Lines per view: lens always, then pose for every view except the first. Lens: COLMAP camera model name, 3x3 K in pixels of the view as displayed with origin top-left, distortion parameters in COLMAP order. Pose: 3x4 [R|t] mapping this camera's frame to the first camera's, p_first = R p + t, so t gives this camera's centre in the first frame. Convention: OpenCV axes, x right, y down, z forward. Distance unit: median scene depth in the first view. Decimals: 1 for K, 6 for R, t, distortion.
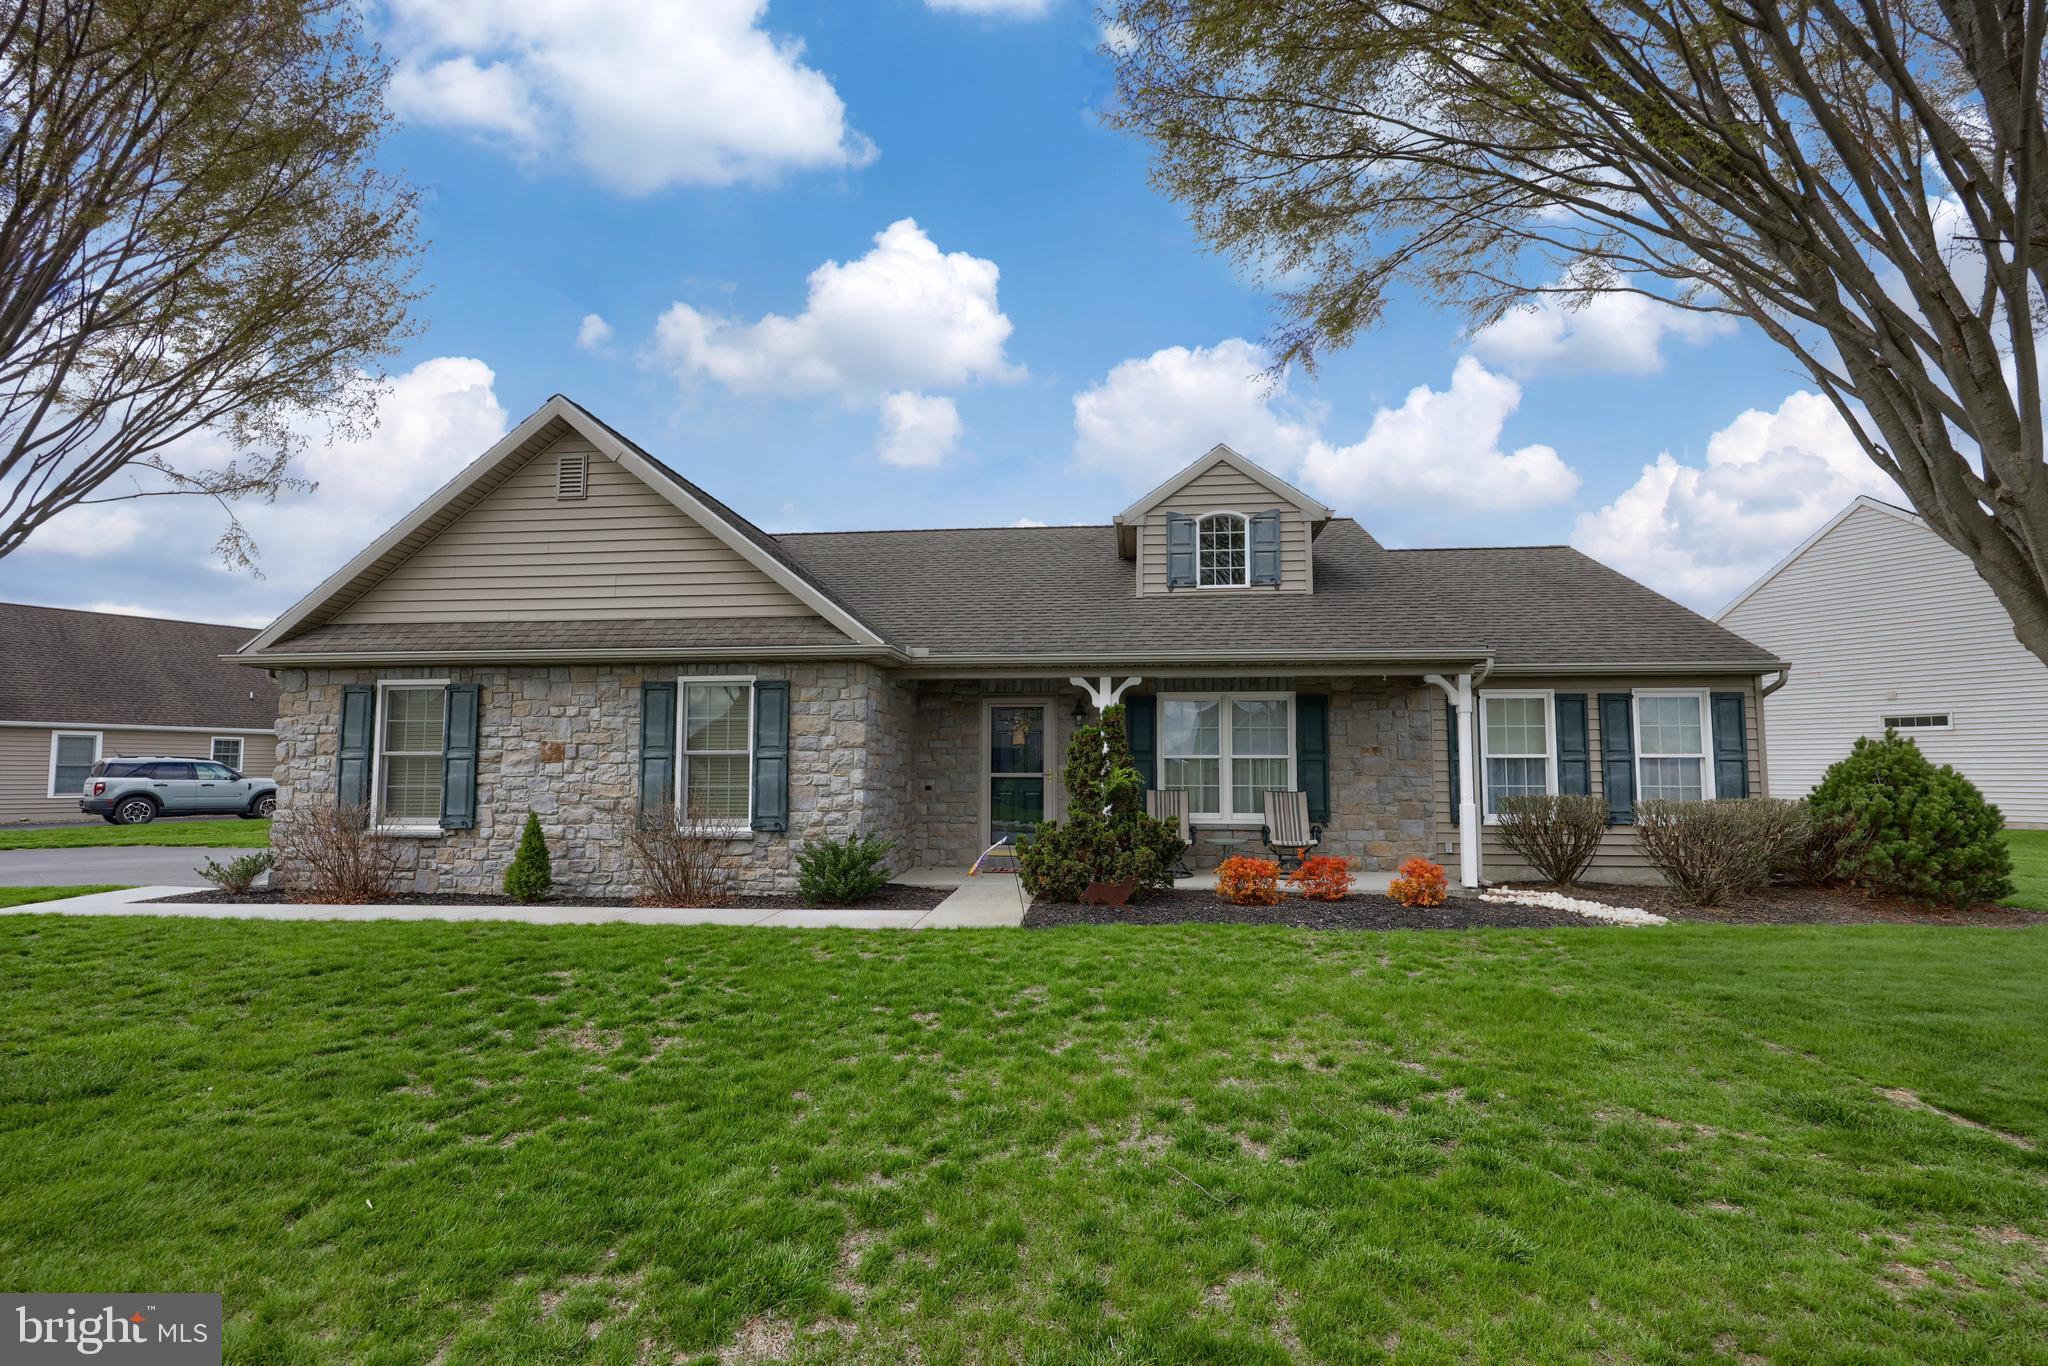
lens RADIAL K [[858.3, 0, 1020.8], [0, 858.3, 677.7], [0, 0, 1]] dist [0.004603, -0.000016]
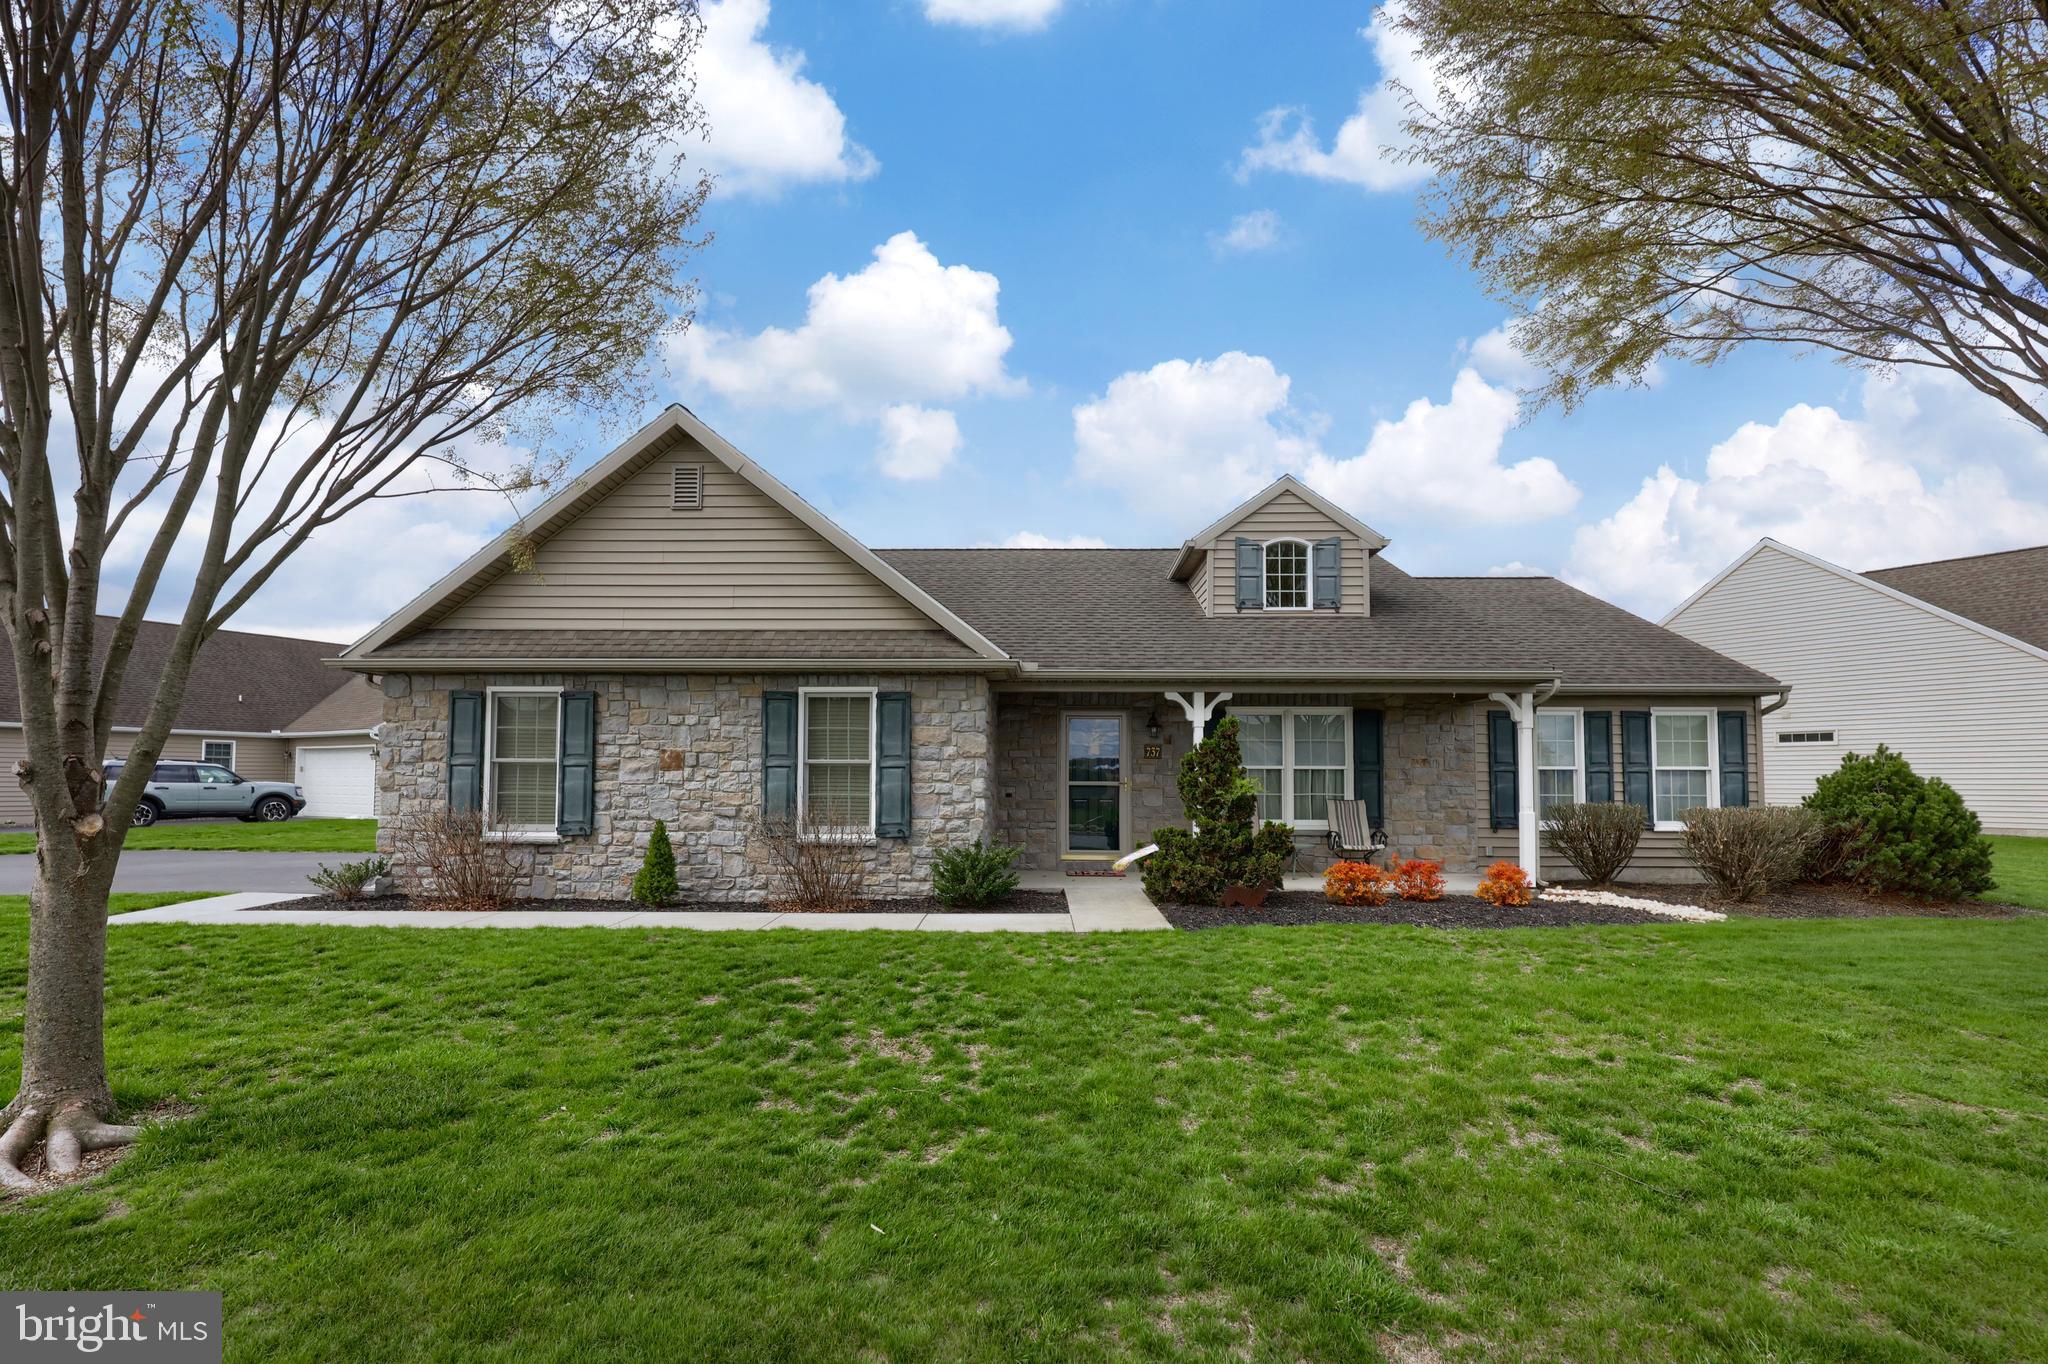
lens RADIAL K [[802.2, 0, 1021.5], [0, 802.2, 708.9], [0, 0, 1]] dist [-0.000514, 0.000260]
pose [[0.997332, 0.009927, 0.072315, -0.202909], [-0.011686, 0.999645, 0.023938, -0.001087], [-0.072052, -0.024720, 0.997095, 0.028743]]
